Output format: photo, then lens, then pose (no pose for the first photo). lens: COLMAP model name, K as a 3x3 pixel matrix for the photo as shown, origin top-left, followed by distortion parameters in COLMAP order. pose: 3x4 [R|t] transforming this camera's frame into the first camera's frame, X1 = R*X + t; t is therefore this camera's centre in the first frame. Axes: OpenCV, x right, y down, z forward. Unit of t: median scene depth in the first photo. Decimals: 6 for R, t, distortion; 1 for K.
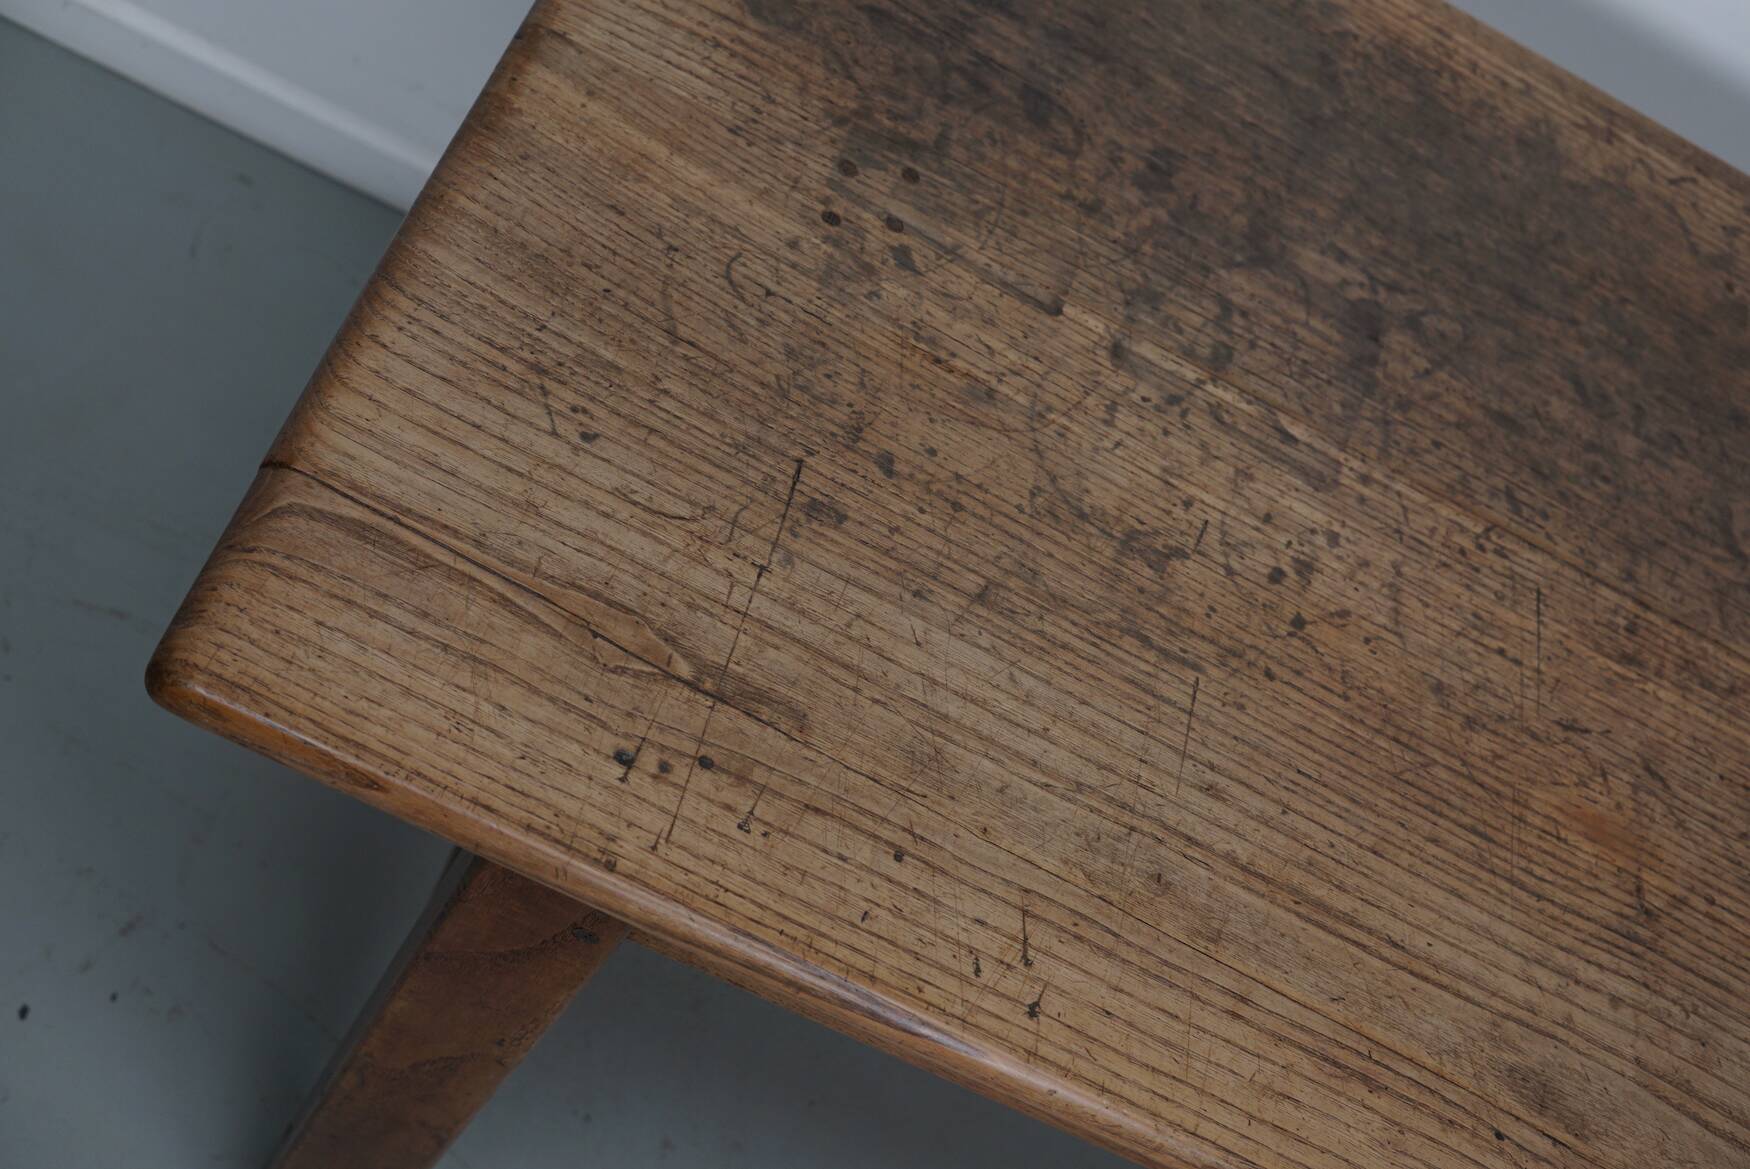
lens RADIAL K [[2244.7, 0, 875.0], [0, 2244.7, 584.5], [0, 0, 1]] dist [-0.155598, 0.330959]
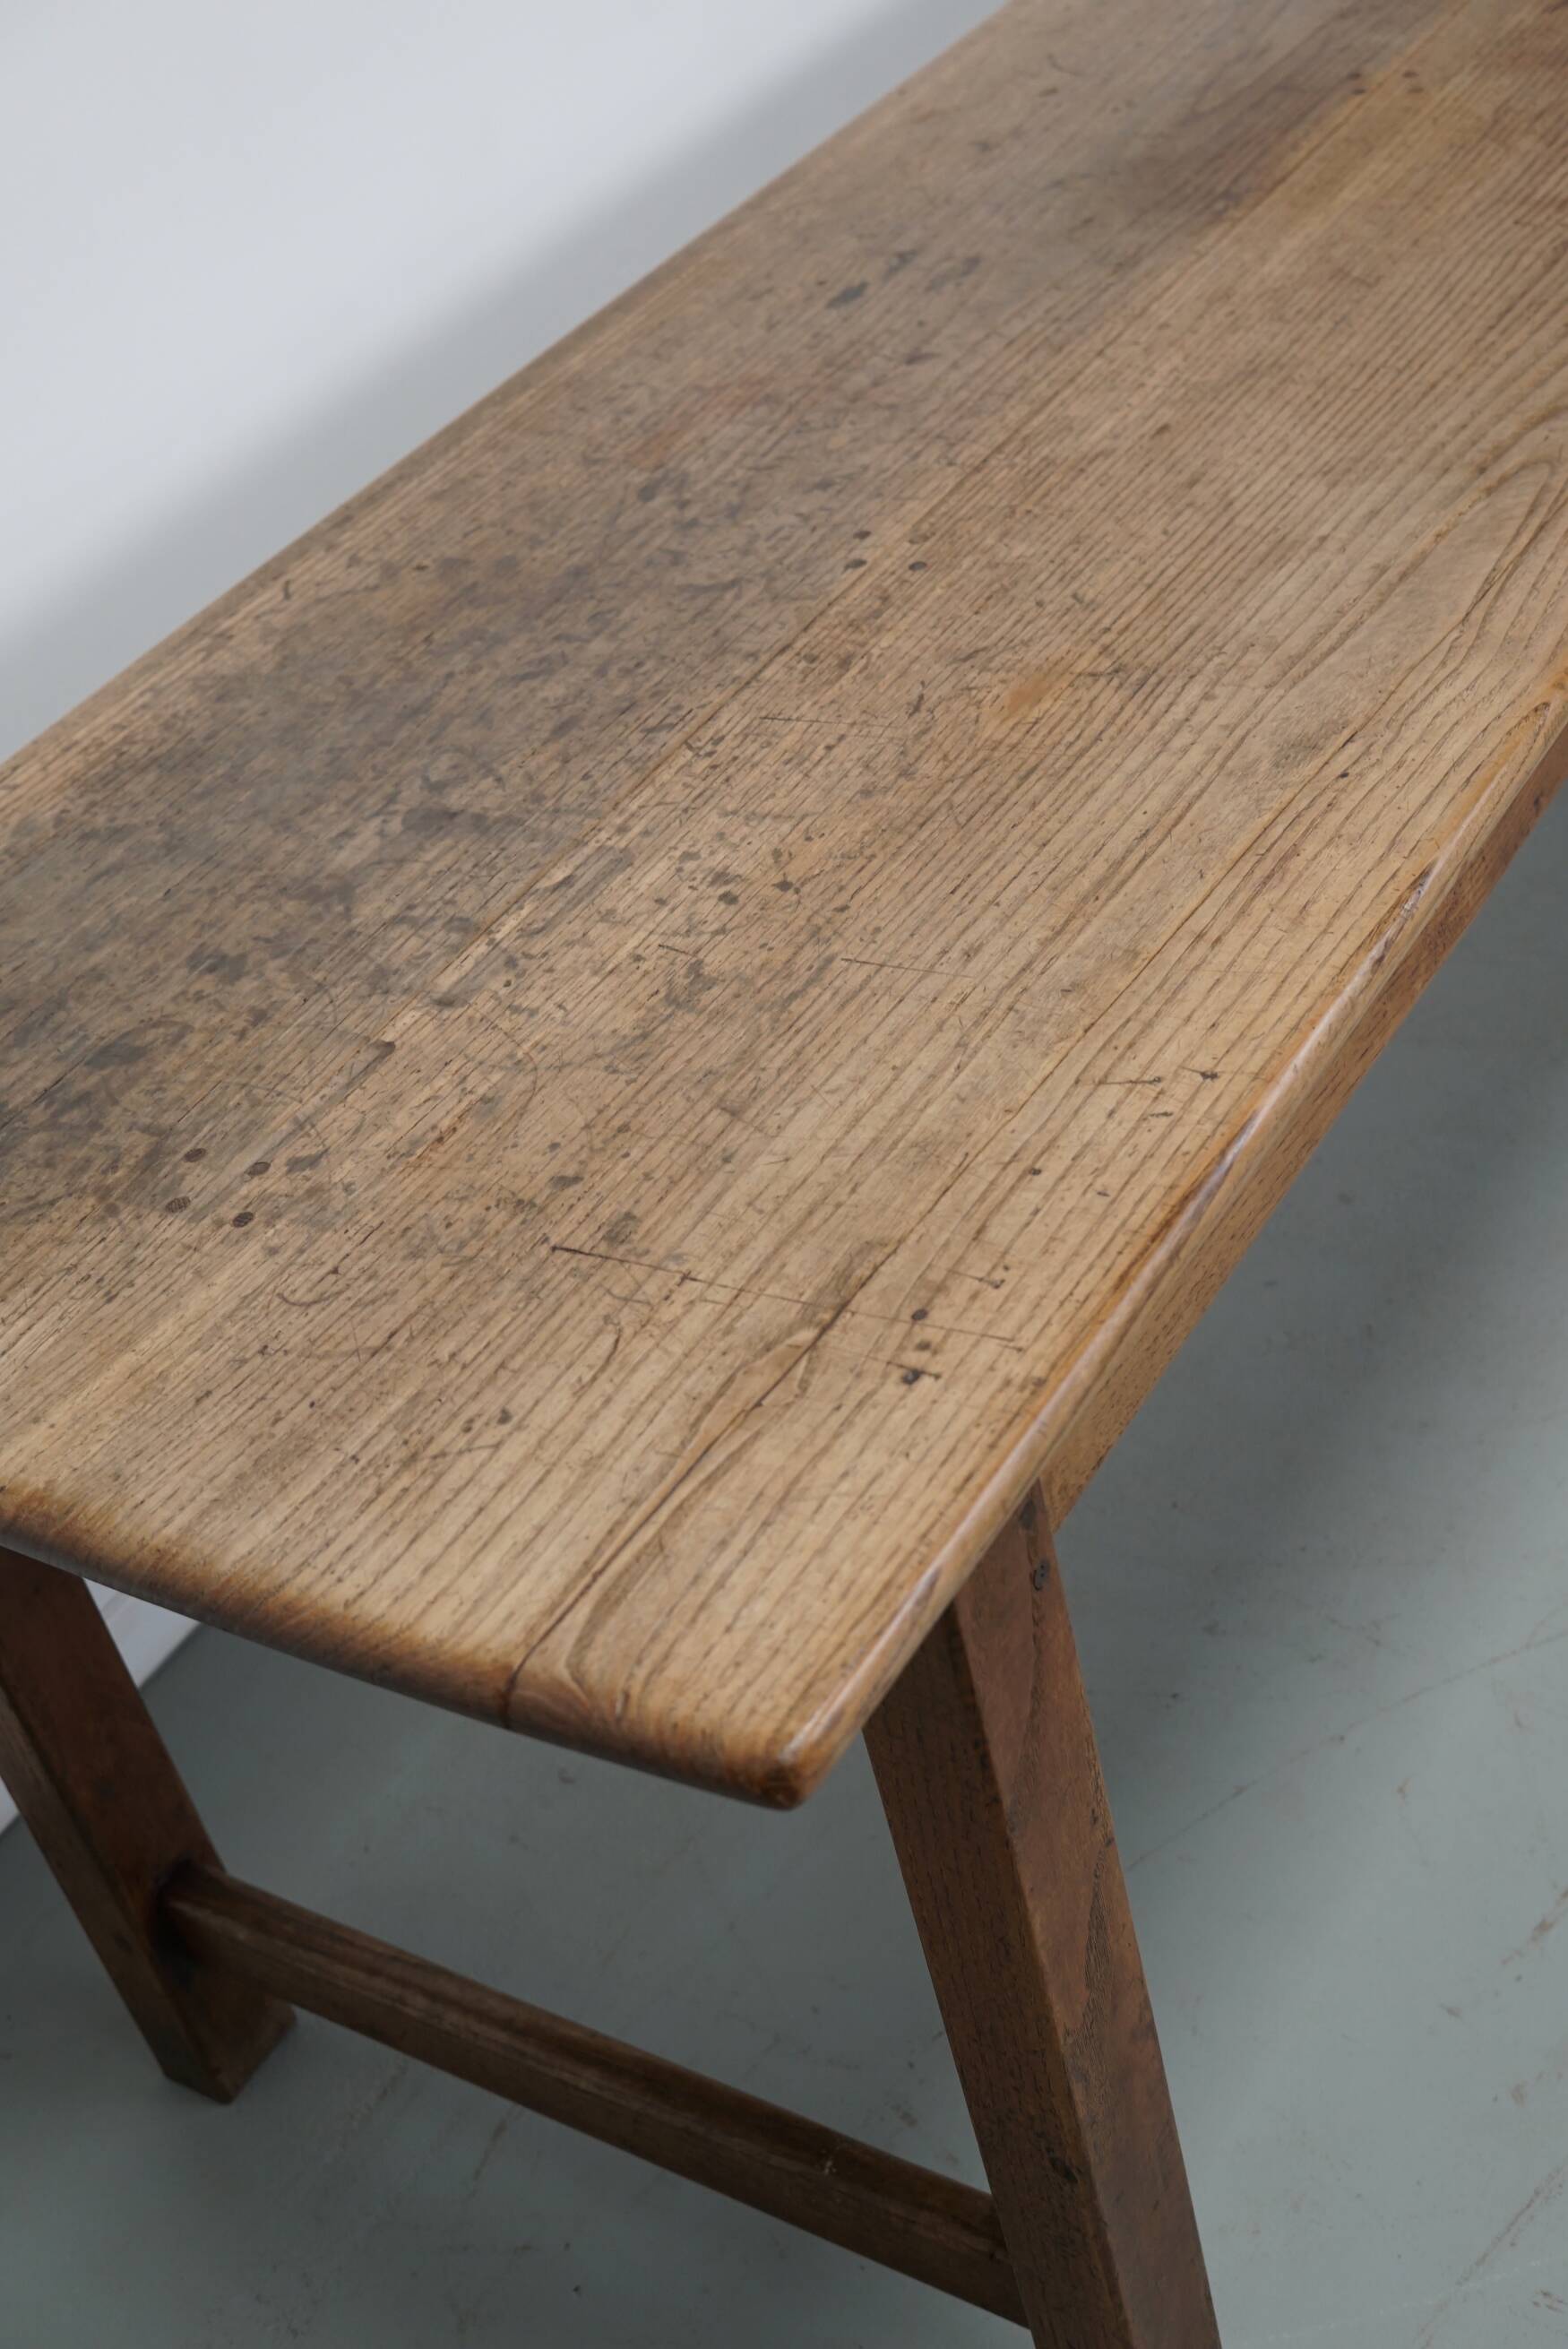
lens RADIAL K [[3012.7, 0, 784.0], [0, 3012.7, 1174.5], [0, 0, 1]] dist [-0.155598, 0.330959]
pose [[0.163120, -0.878312, 0.449400, -0.513171], [0.954074, 0.256432, 0.154870, -0.155821], [-0.251265, 0.403499, 0.879804, -0.076140]]
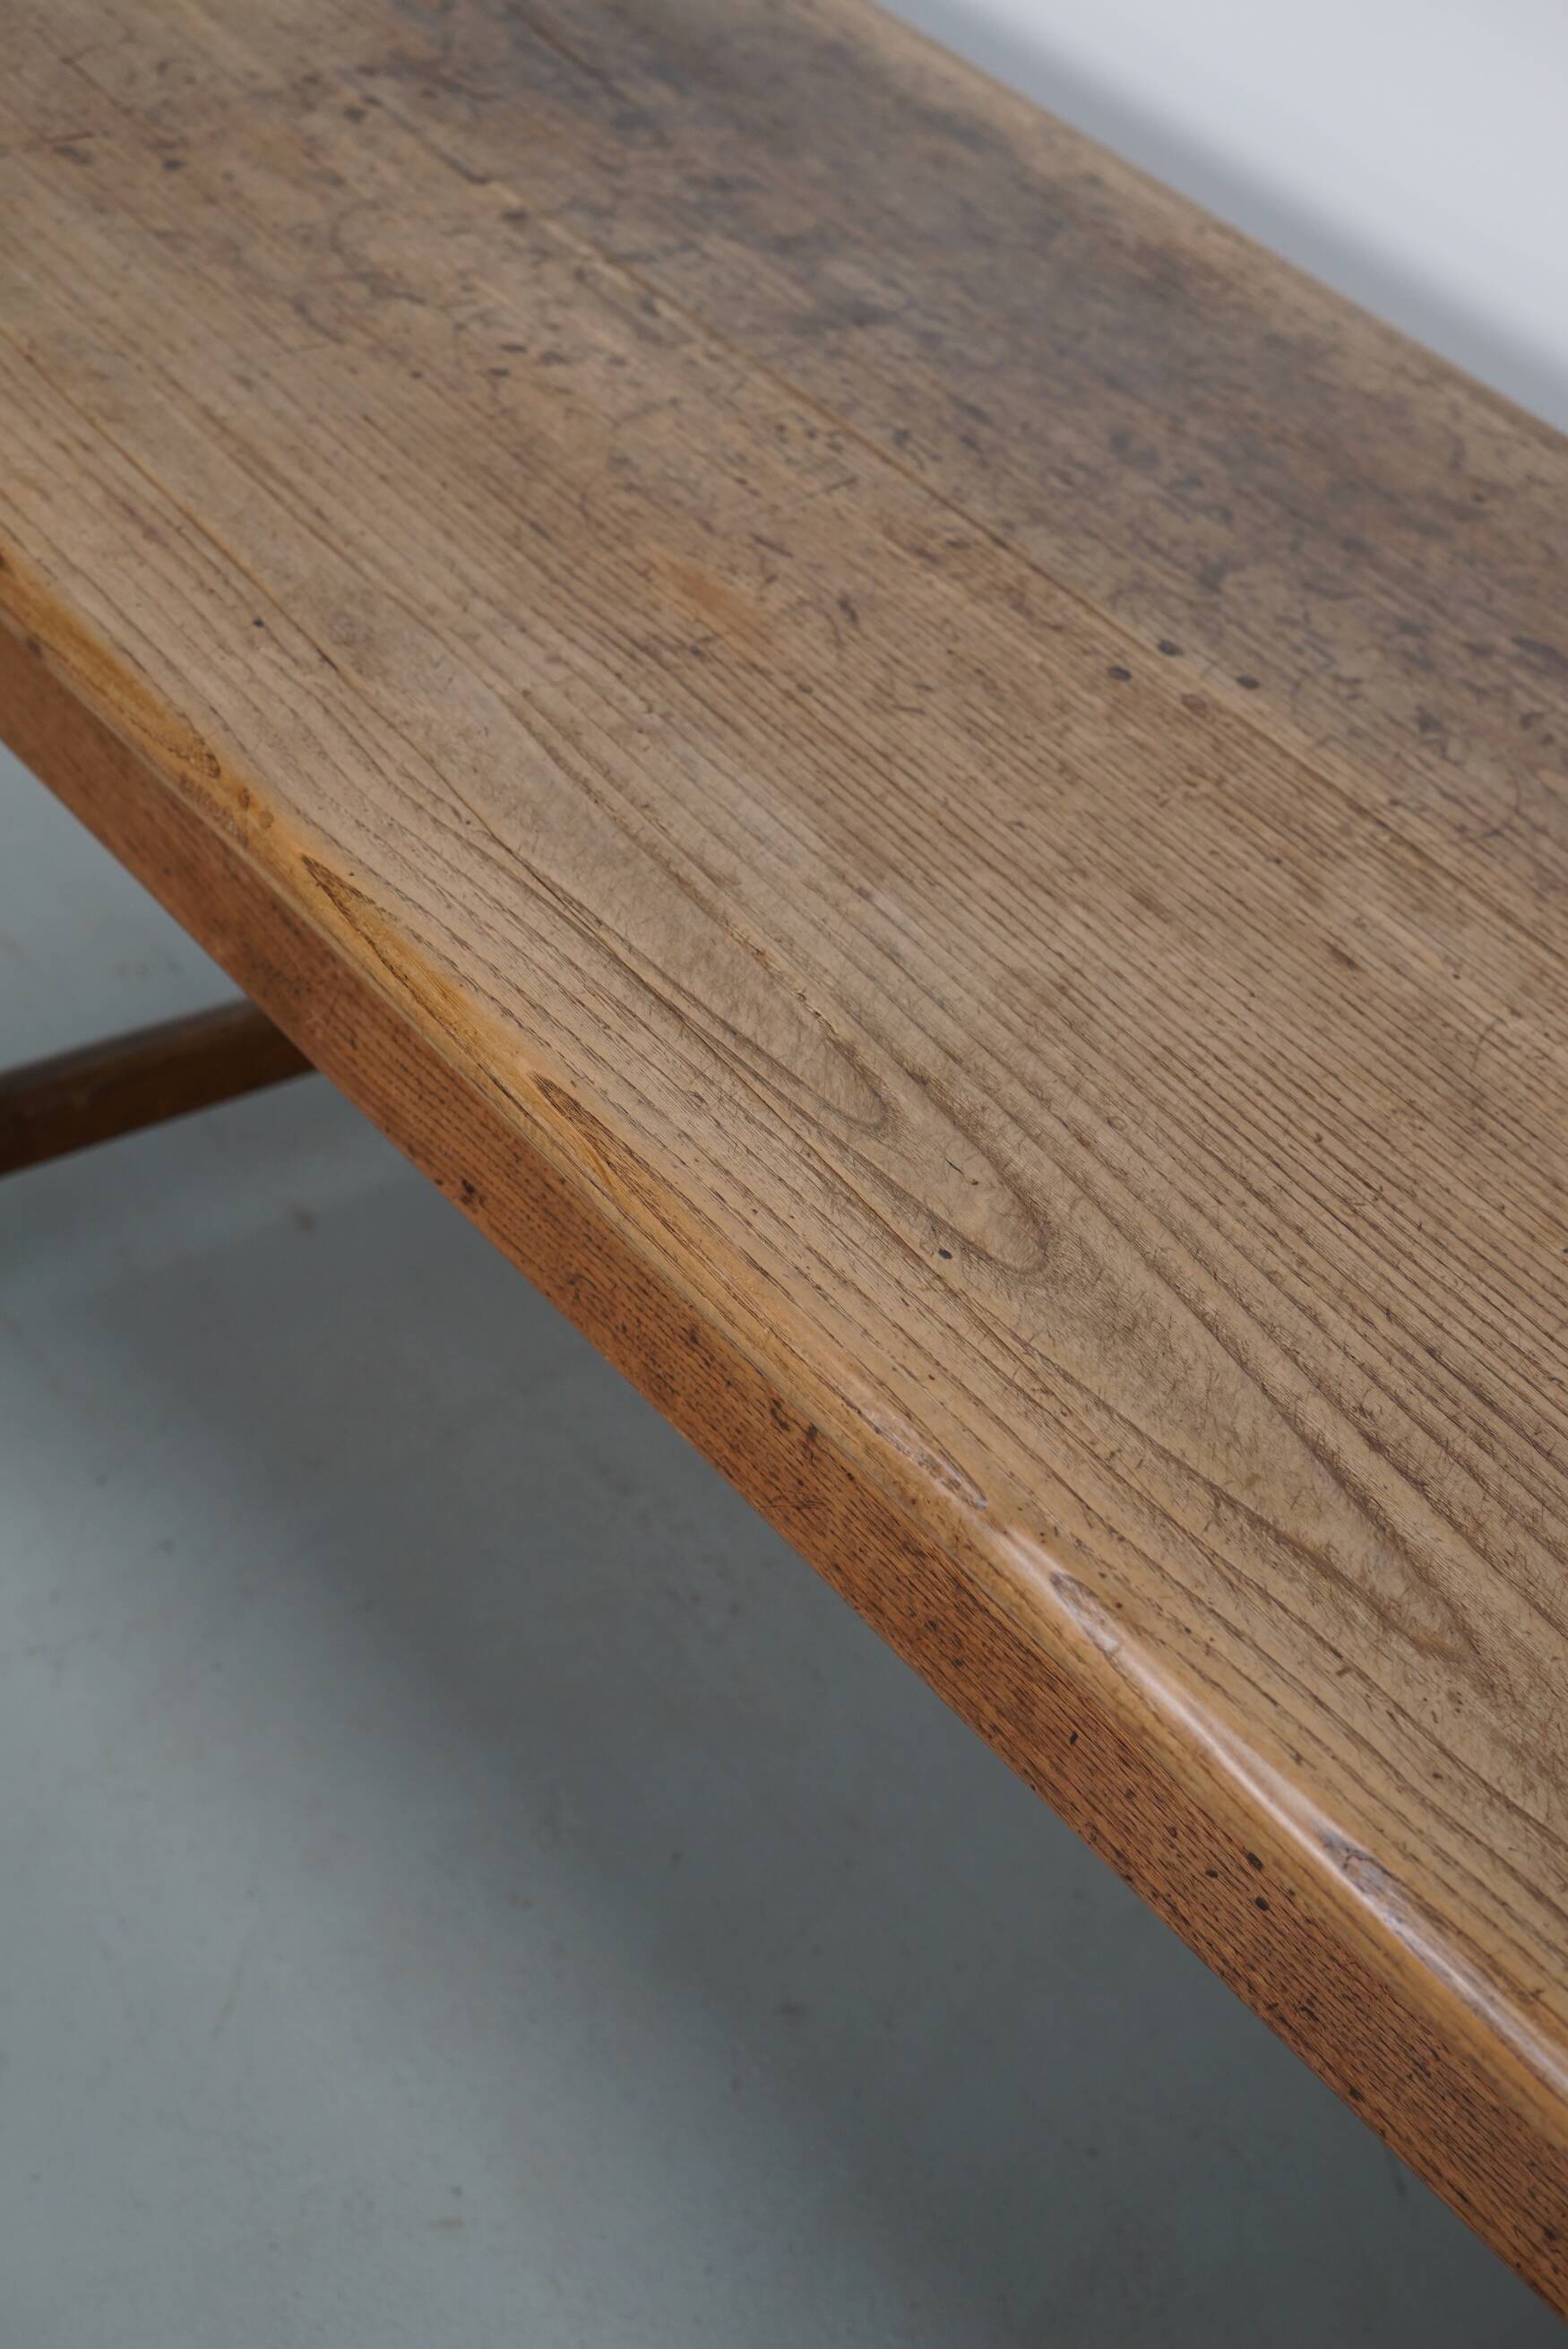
lens RADIAL K [[3012.7, 0, 784.0], [0, 3012.7, 1174.5], [0, 0, 1]] dist [-0.155598, 0.330959]
pose [[0.845565, 0.165127, -0.507695, 0.988221], [-0.384248, 0.848440, -0.364011, 0.711118], [0.370640, 0.502875, 0.780860, 0.283422]]
